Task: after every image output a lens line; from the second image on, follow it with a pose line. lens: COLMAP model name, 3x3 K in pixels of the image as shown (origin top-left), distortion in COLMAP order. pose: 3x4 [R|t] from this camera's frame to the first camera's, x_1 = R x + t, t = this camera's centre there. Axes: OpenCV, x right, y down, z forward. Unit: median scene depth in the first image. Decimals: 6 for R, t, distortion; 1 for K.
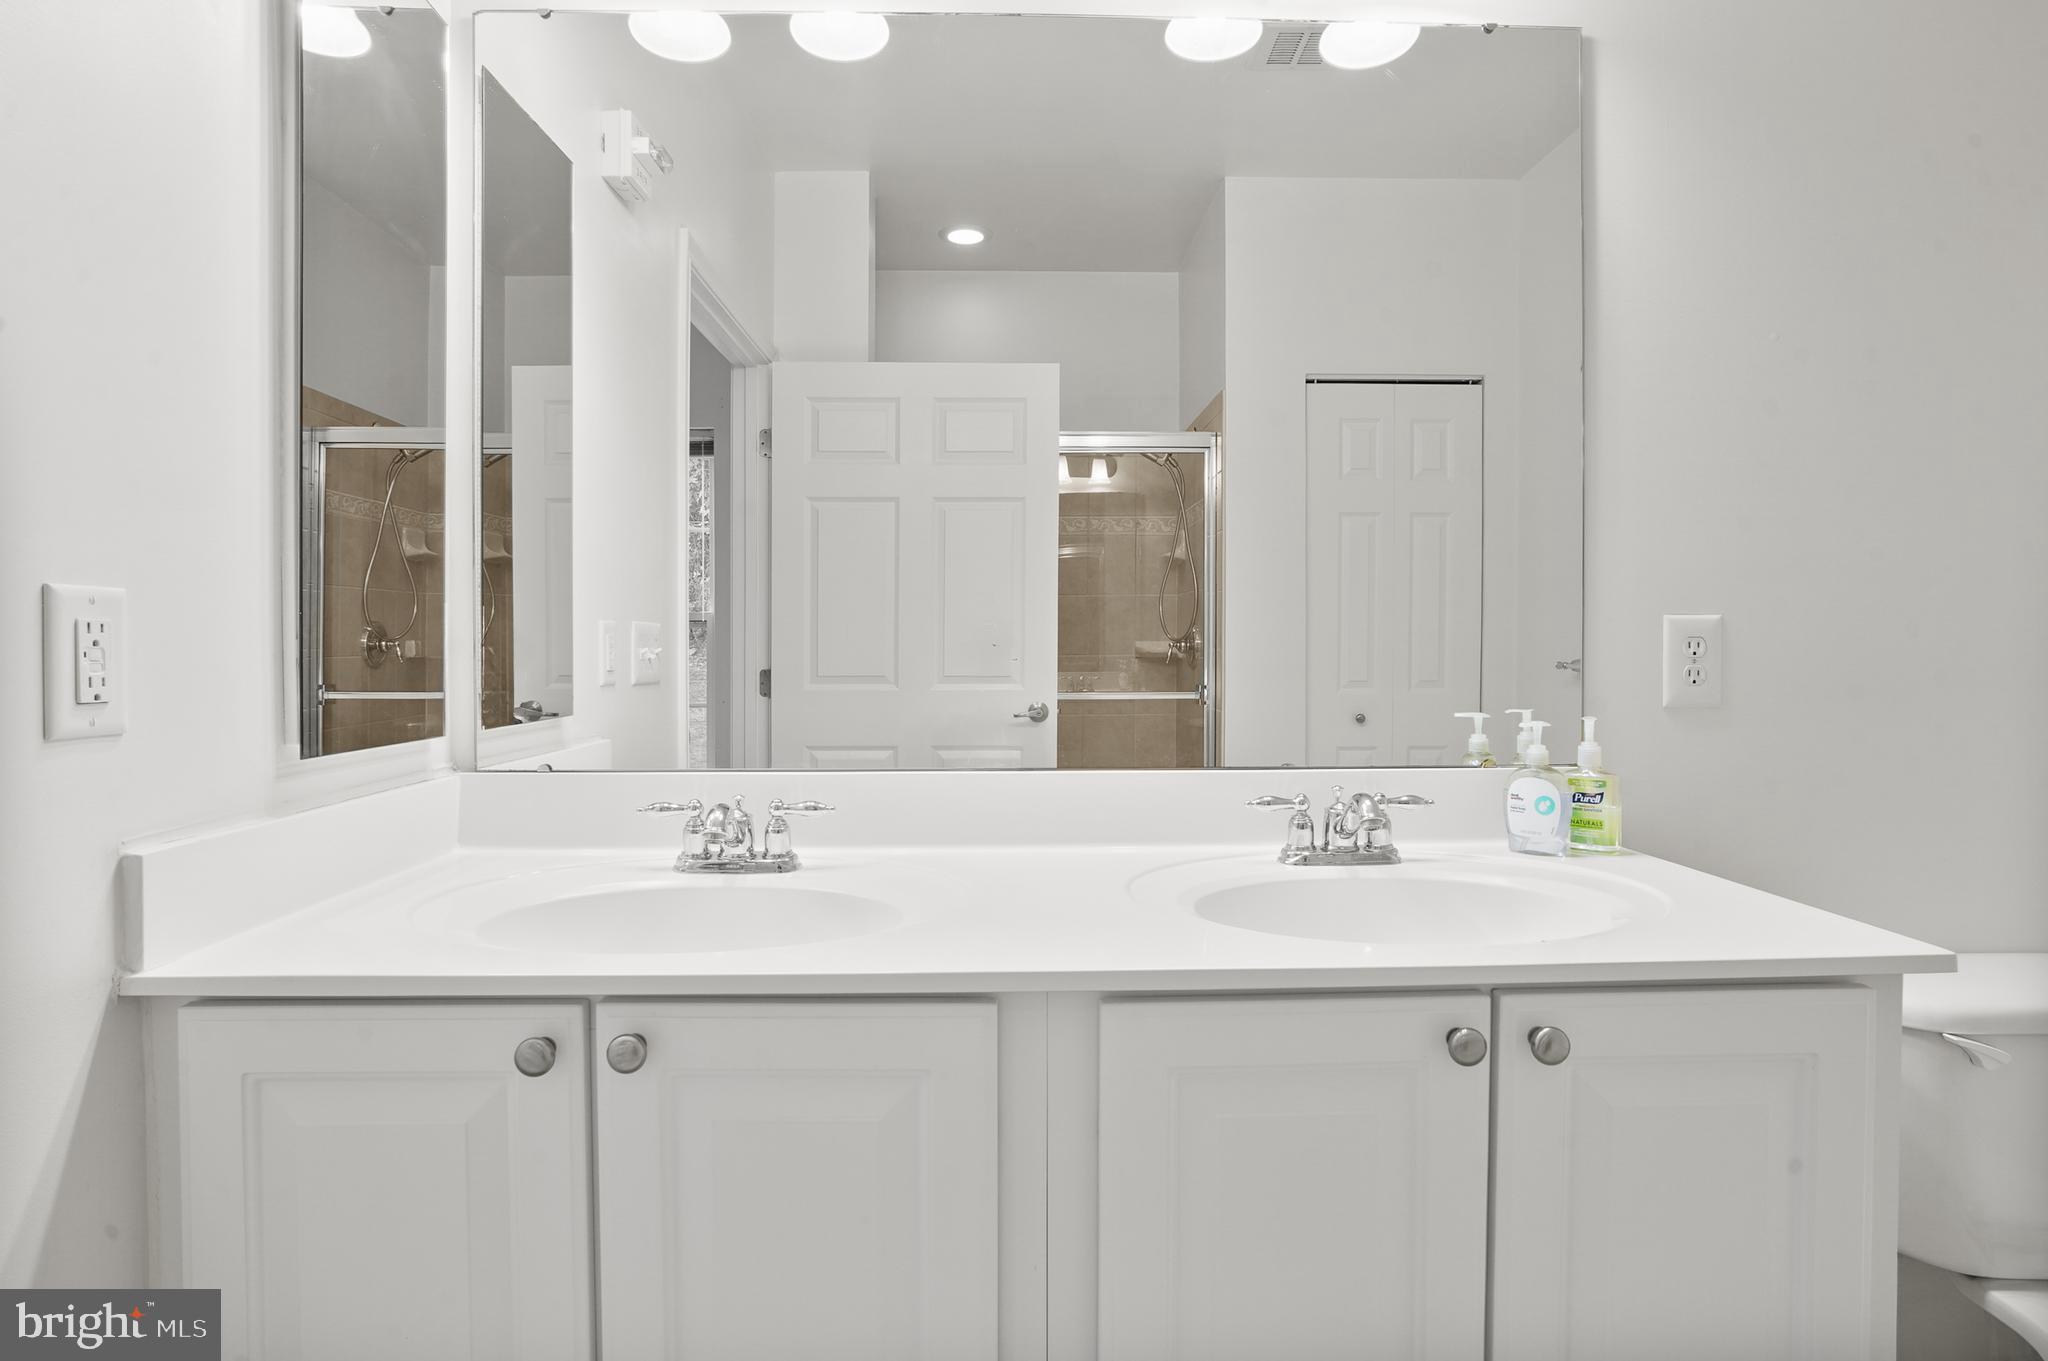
lens RADIAL K [[1106.8, 0, 1032.5], [0, 1106.8, 655.7], [0, 0, 1]] dist [-0.048226, 0.024608]
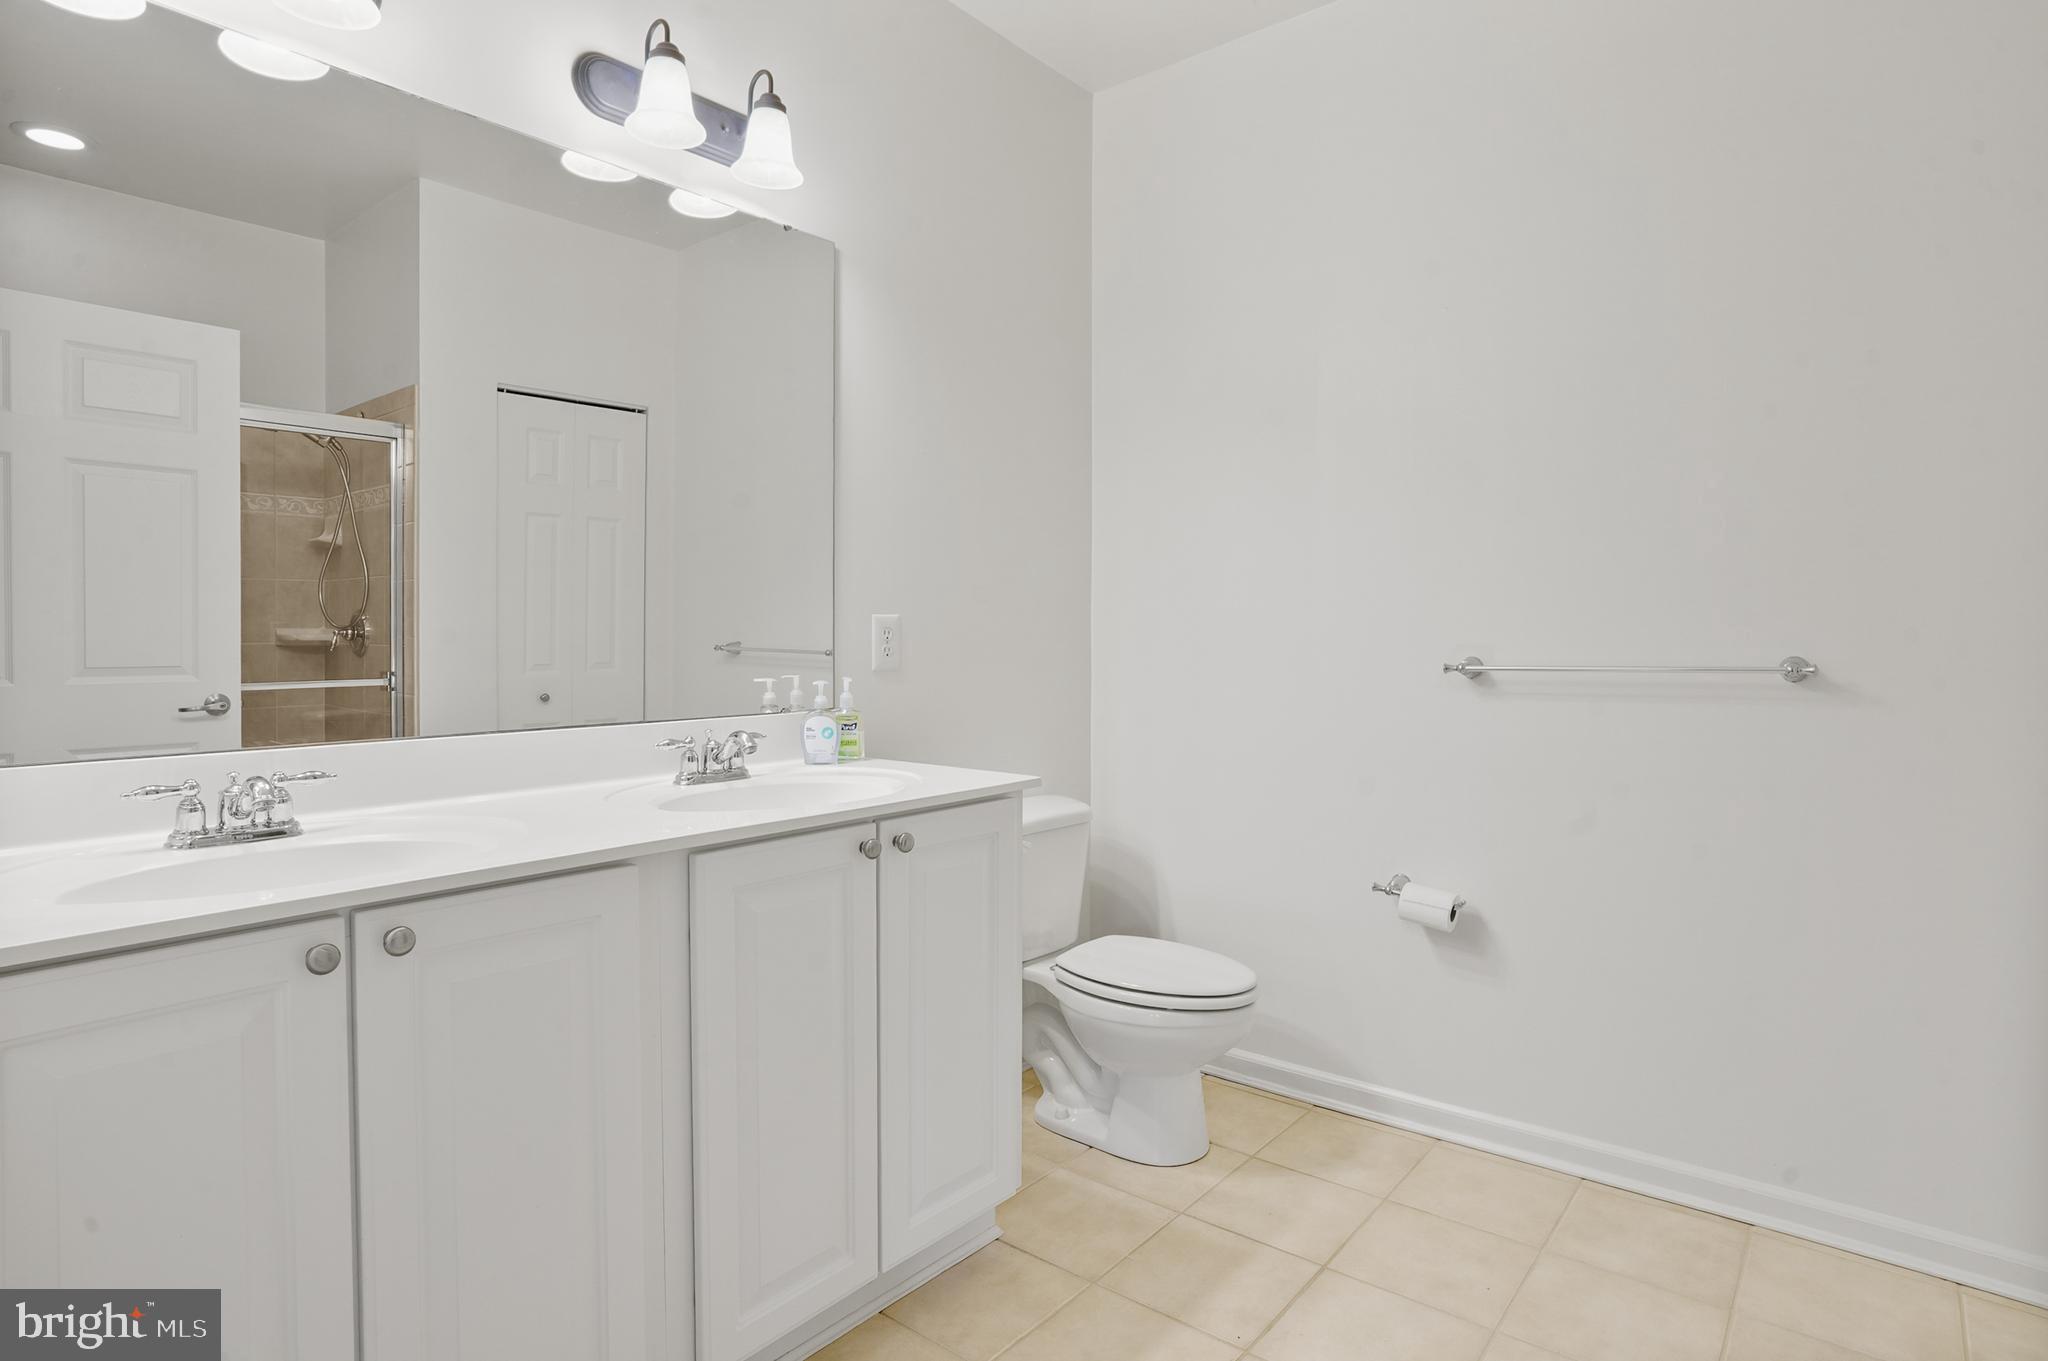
lens RADIAL K [[1106.8, 0, 1032.5], [0, 1106.8, 655.7], [0, 0, 1]] dist [-0.048226, 0.024608]
pose [[0.669253, -0.017276, 0.742834, -0.484337], [0.007477, 0.999836, 0.016516, -0.000904], [-0.742997, -0.005499, 0.669272, -0.277655]]
